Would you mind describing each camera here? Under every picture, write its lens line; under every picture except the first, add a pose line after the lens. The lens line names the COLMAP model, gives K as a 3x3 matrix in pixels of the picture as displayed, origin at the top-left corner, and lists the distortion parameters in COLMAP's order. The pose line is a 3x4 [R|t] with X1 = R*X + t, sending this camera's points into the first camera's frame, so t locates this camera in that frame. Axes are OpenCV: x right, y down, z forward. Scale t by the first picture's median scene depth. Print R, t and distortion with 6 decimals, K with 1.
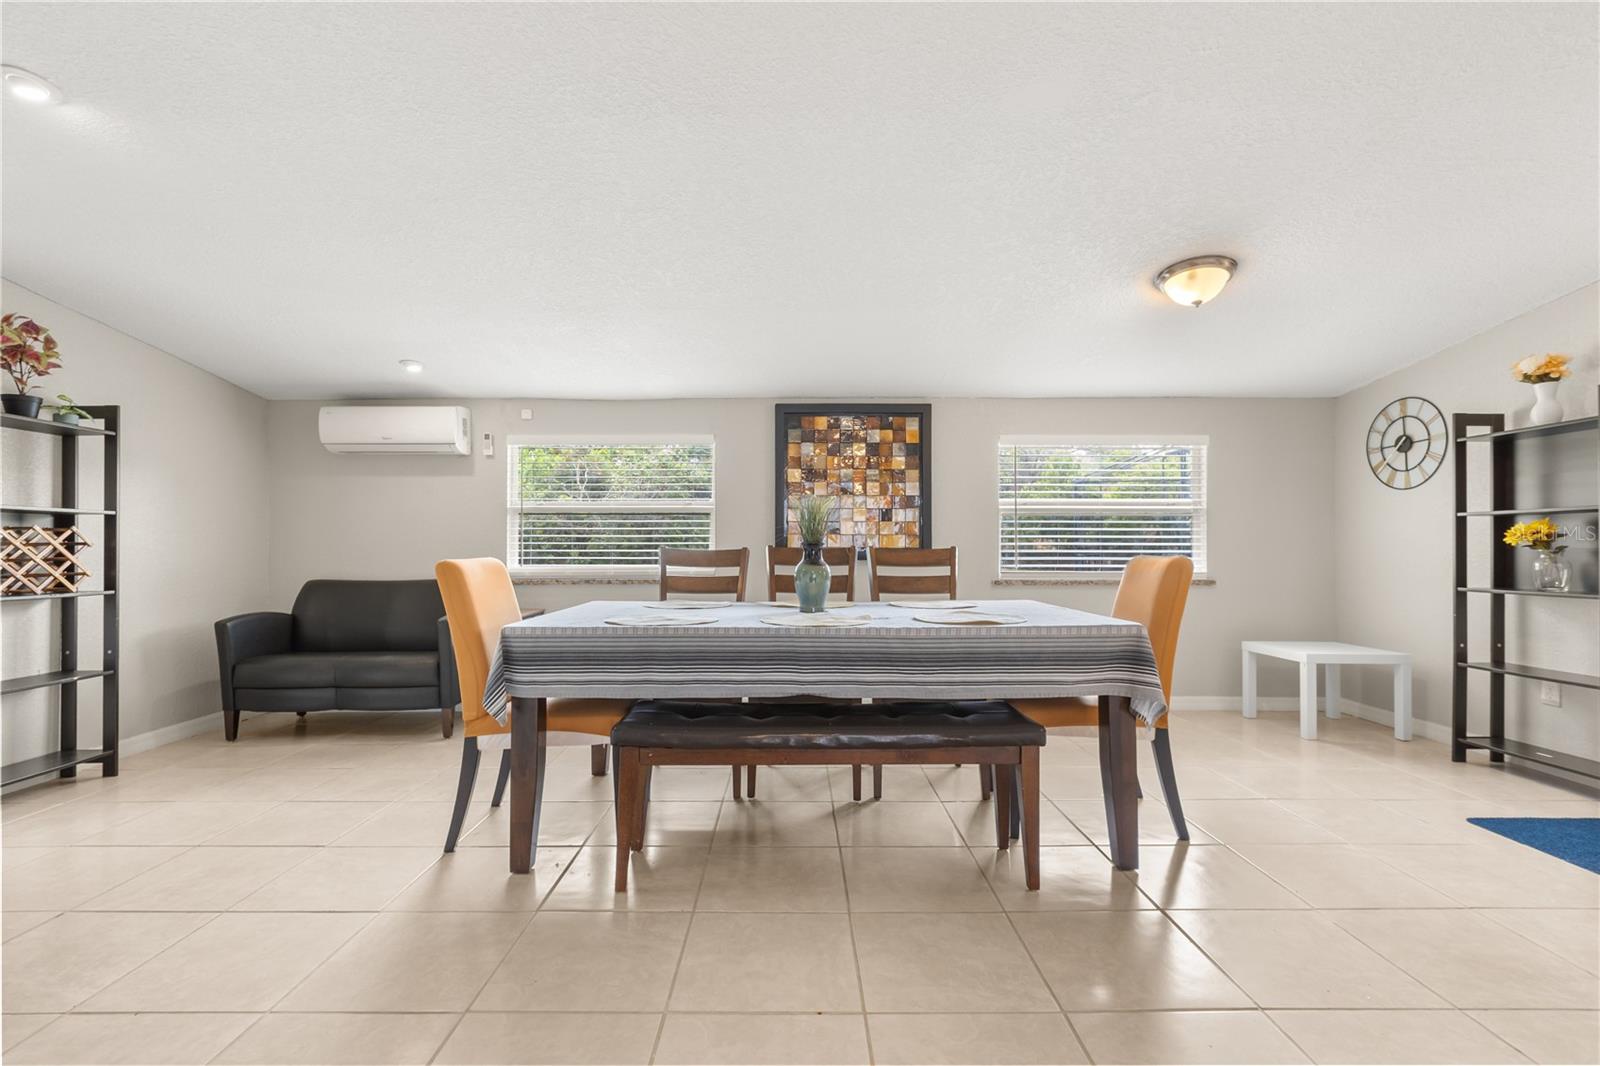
lens RADIAL K [[725.9, 0, 795.5], [0, 725.9, 541.2], [0, 0, 1]] dist [-0.000052, -0.000630]
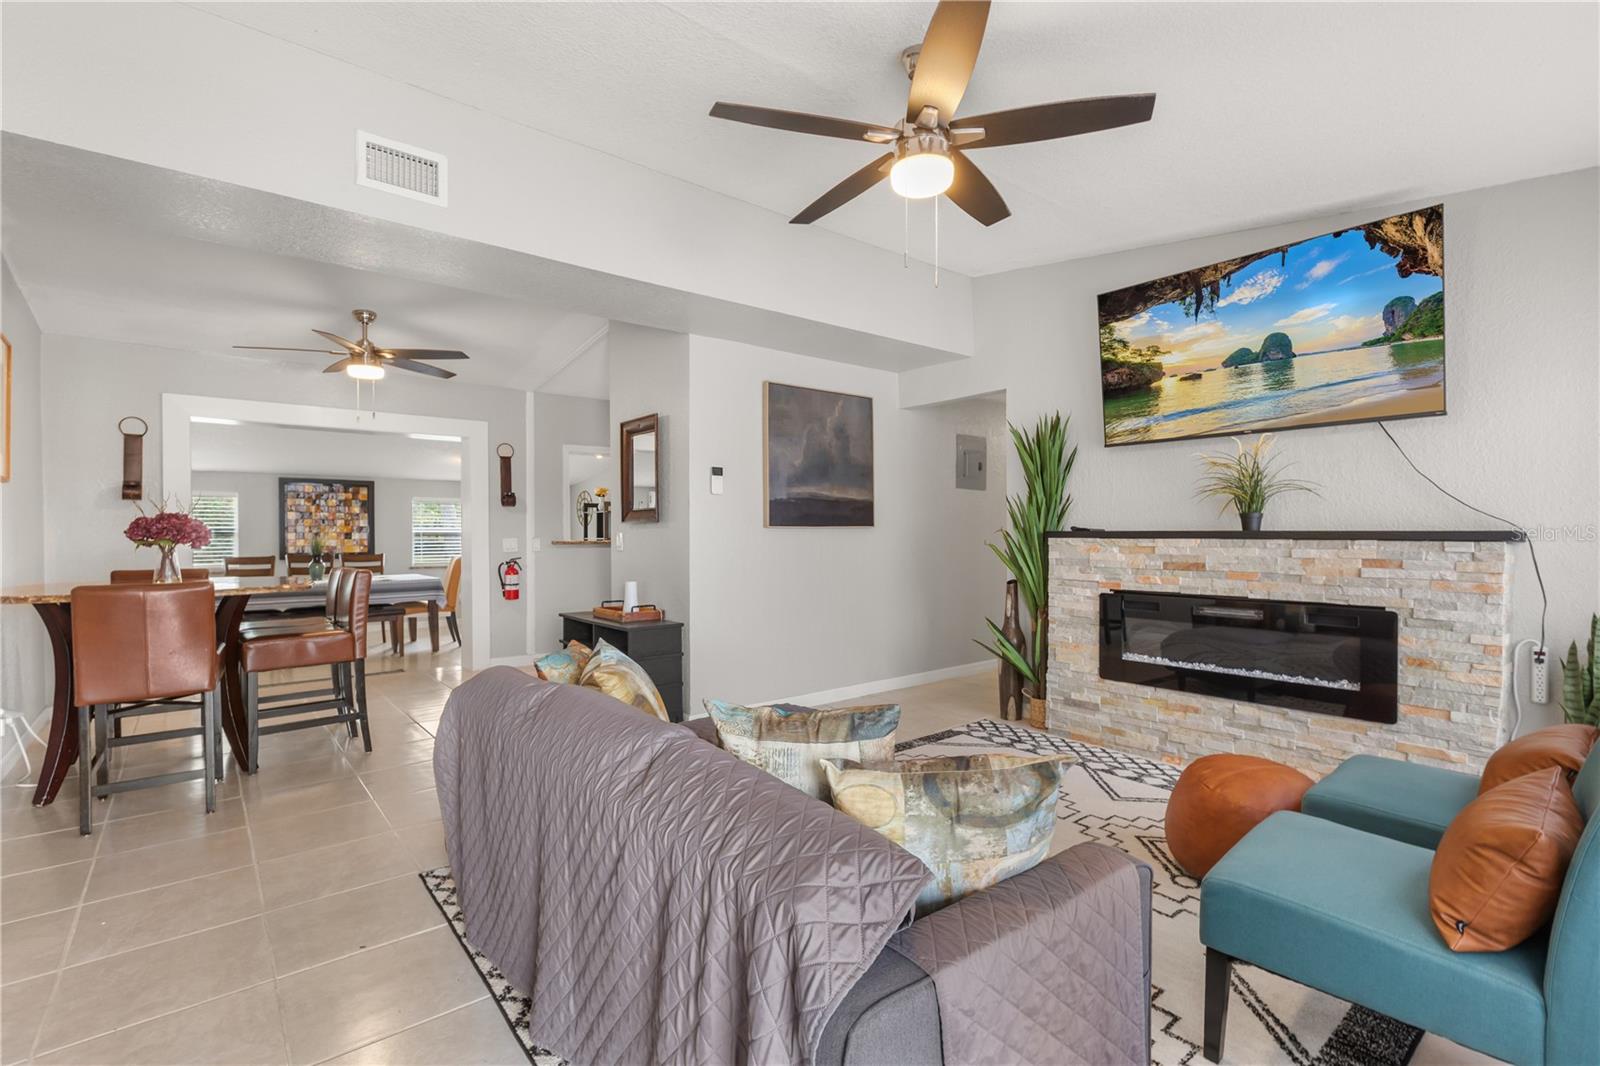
lens RADIAL K [[725.9, 0, 810.1], [0, 725.9, 540.2], [0, 0, 1]] dist [-0.000052, -0.000630]
pose [[0.765951, -0.008254, 0.642845, -0.188213], [-0.001995, 0.999882, 0.015216, -0.058112], [-0.642895, -0.012937, 0.765845, -1.360799]]
